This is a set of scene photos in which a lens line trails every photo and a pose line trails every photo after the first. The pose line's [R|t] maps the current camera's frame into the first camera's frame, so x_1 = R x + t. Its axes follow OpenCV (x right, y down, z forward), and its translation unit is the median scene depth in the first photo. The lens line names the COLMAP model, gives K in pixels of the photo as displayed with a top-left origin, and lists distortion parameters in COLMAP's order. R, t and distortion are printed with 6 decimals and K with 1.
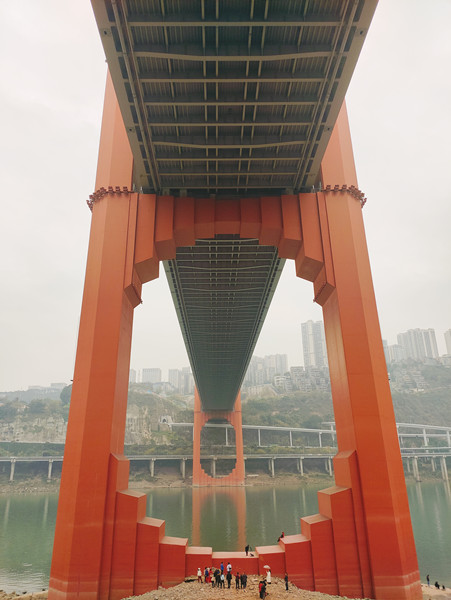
lens RADIAL K [[442.9, 0, 222.2], [0, 442.9, 306.1], [0, 0, 1]] dist [0.080397, -0.116905]
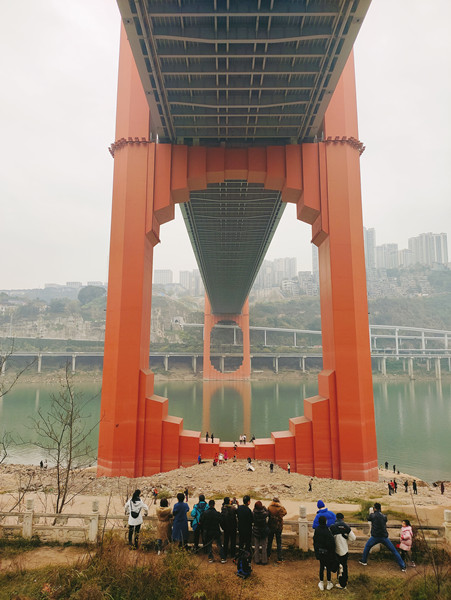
lens RADIAL K [[442.0, 0, 221.6], [0, 442.0, 299.0], [0, 0, 1]] dist [0.081969, -0.113709]
pose [[0.999640, 0.014733, -0.022404, 0.000877], [-0.009780, 0.978301, 0.206958, -0.016820], [0.024967, -0.206664, 0.978093, -0.023948]]
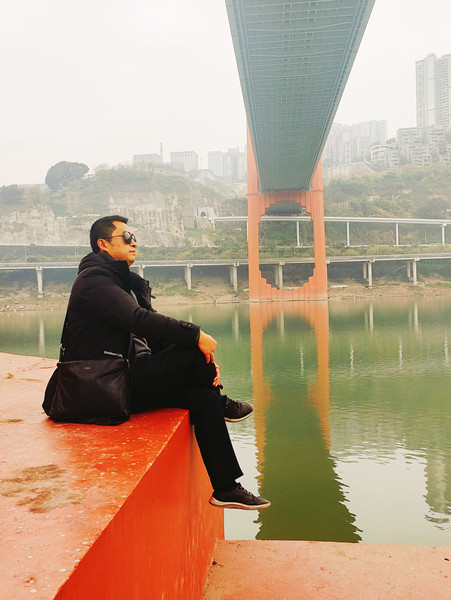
lens RADIAL K [[608.3, 0, 225.5], [0, 608.3, 300.0], [0, 0, 1]] dist [0.051533, -0.019907]
pose [[0.994817, -0.016476, -0.100342, -0.009295], [0.051166, 0.933871, 0.353931, 0.067593], [0.087875, -0.357231, 0.929873, 0.132310]]
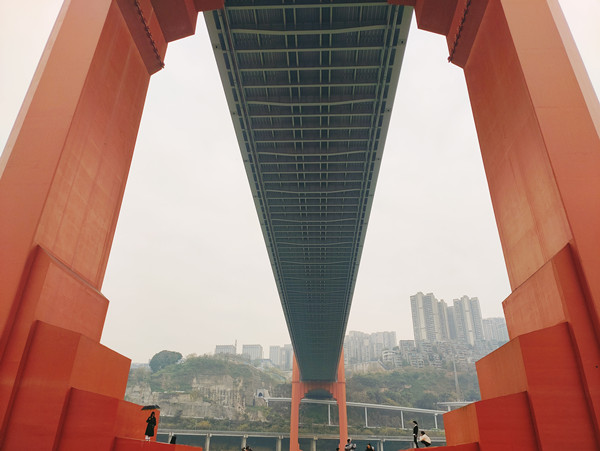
lens RADIAL K [[442.7, 0, 299.1], [0, 442.7, 230.9], [0, 0, 1]] dist [0.100262, -0.136051]
pose [[0.997962, 0.001276, -0.063792, 0.007555], [-0.009342, 0.991949, -0.126292, 0.048399], [0.063118, 0.126630, 0.989940, 0.070383]]
